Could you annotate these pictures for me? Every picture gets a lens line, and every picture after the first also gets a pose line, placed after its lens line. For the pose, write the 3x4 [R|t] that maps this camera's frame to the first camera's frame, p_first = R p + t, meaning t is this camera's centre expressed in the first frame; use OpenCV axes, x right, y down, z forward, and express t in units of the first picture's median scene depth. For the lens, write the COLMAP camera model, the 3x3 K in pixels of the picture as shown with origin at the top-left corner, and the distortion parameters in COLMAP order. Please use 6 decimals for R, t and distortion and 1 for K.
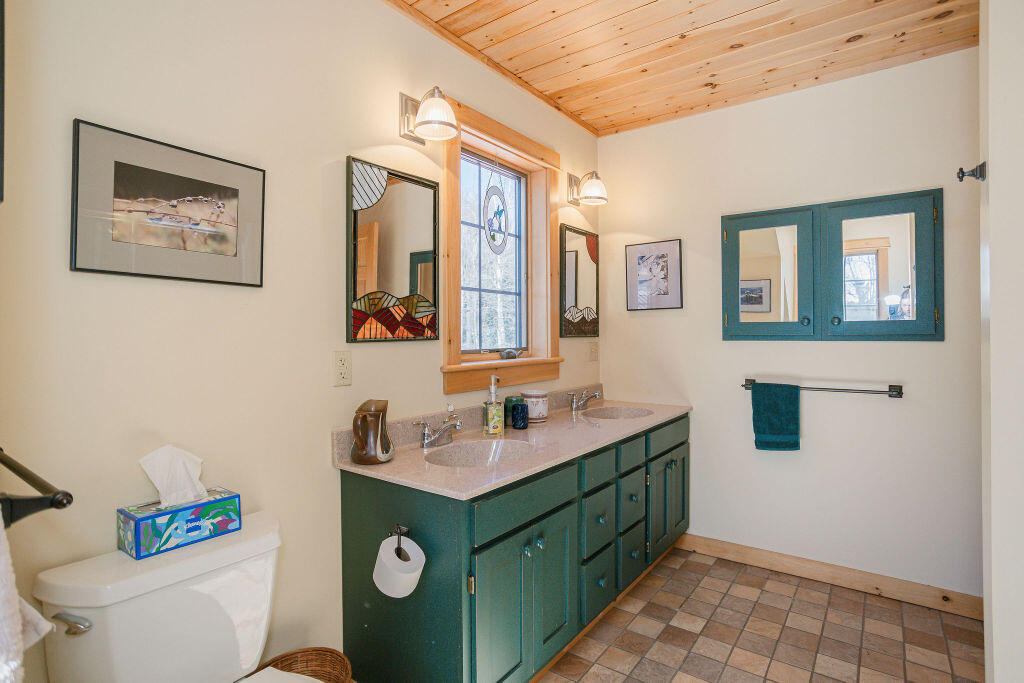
lens RADIAL K [[518.2, 0, 512.0], [0, 518.2, 341.5], [0, 0, 1]] dist [-0.067535, 0.037244]
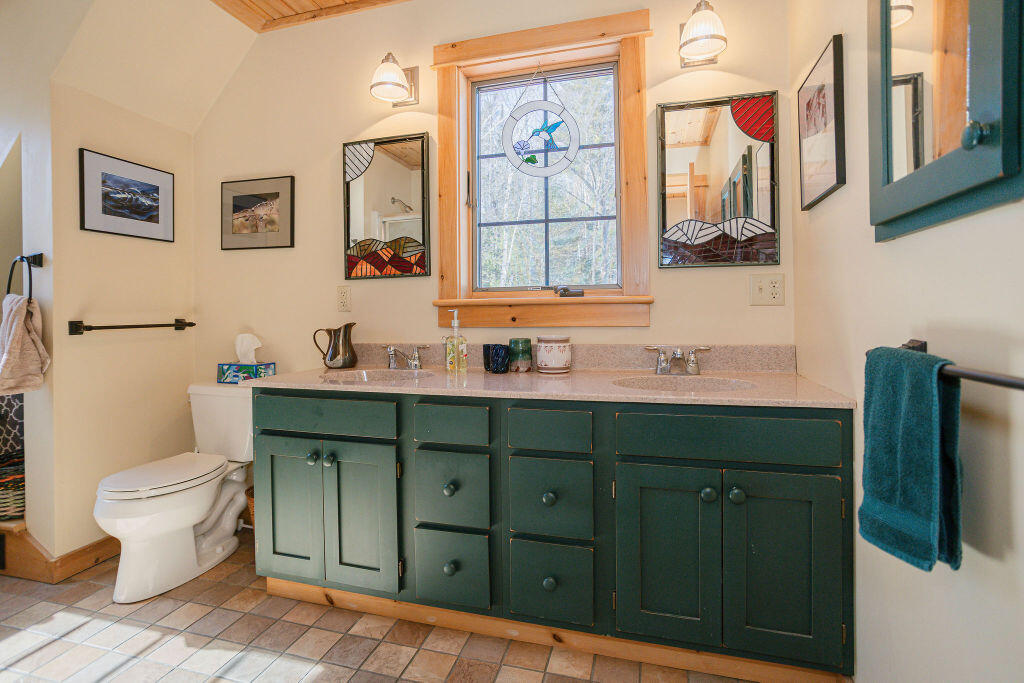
lens RADIAL K [[497.5, 0, 513.6], [0, 497.5, 315.6], [0, 0, 1]] dist [-0.061308, 0.032001]
pose [[0.348062, 0.010895, -0.937408, 0.964885], [-0.003903, 0.999941, 0.010172, 0.074315], [0.937464, 0.000118, 0.348084, 0.864798]]
